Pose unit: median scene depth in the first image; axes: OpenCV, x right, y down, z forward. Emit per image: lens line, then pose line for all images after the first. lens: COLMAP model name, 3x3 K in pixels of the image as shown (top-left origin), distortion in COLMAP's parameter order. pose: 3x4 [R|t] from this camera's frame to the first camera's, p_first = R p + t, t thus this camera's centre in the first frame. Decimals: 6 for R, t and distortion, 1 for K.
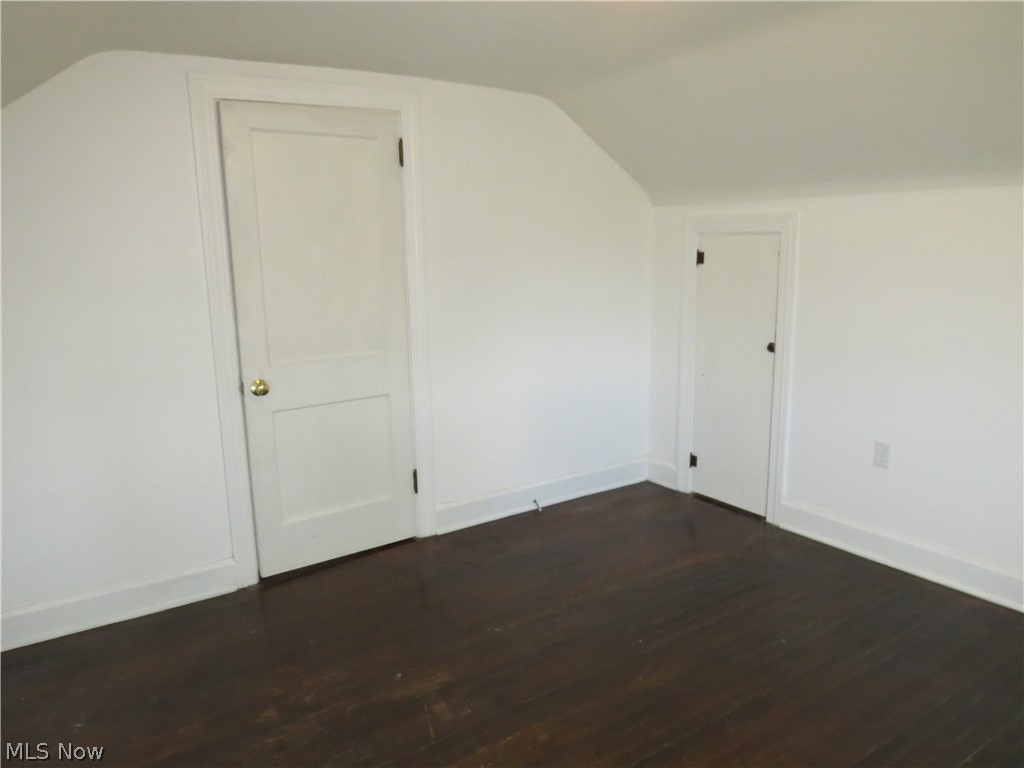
lens RADIAL K [[742.5, 0, 515.0], [0, 742.5, 382.5], [0, 0, 1]] dist [-0.011636, -0.006292]
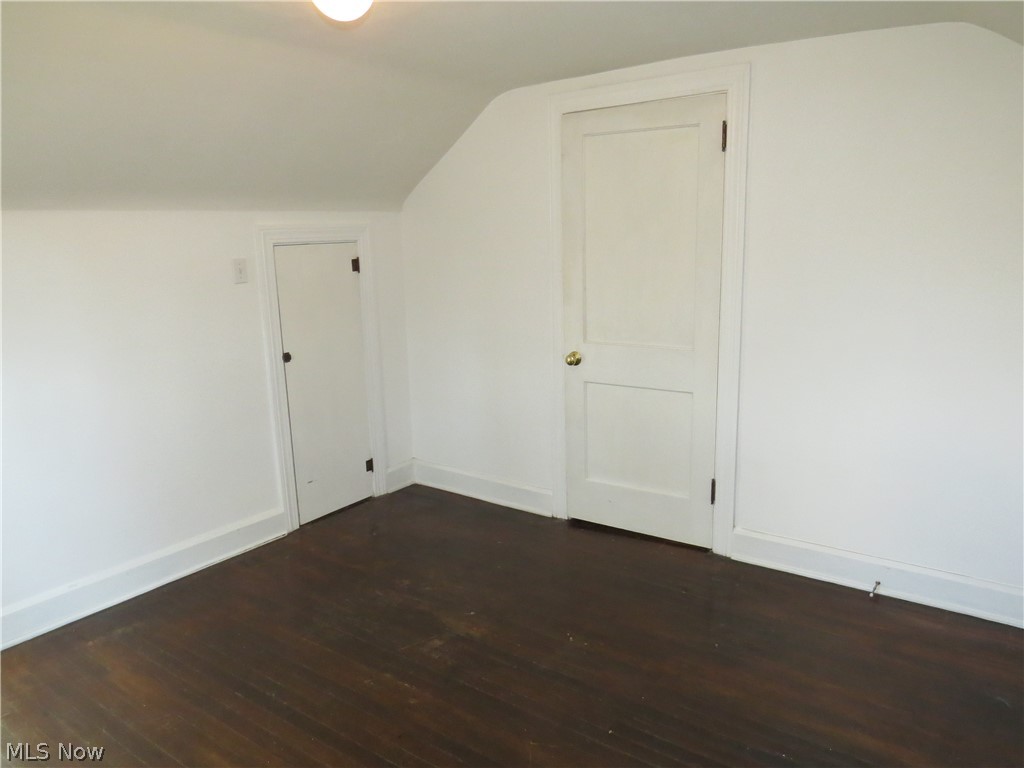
lens RADIAL K [[742.5, 0, 515.4], [0, 742.5, 385.8], [0, 0, 1]] dist [-0.011636, -0.006292]
pose [[0.344464, 0.215001, -0.913849, 0.662799], [-0.151253, 0.973415, 0.172003, -0.130768], [0.926535, 0.078974, 0.367826, 0.456535]]
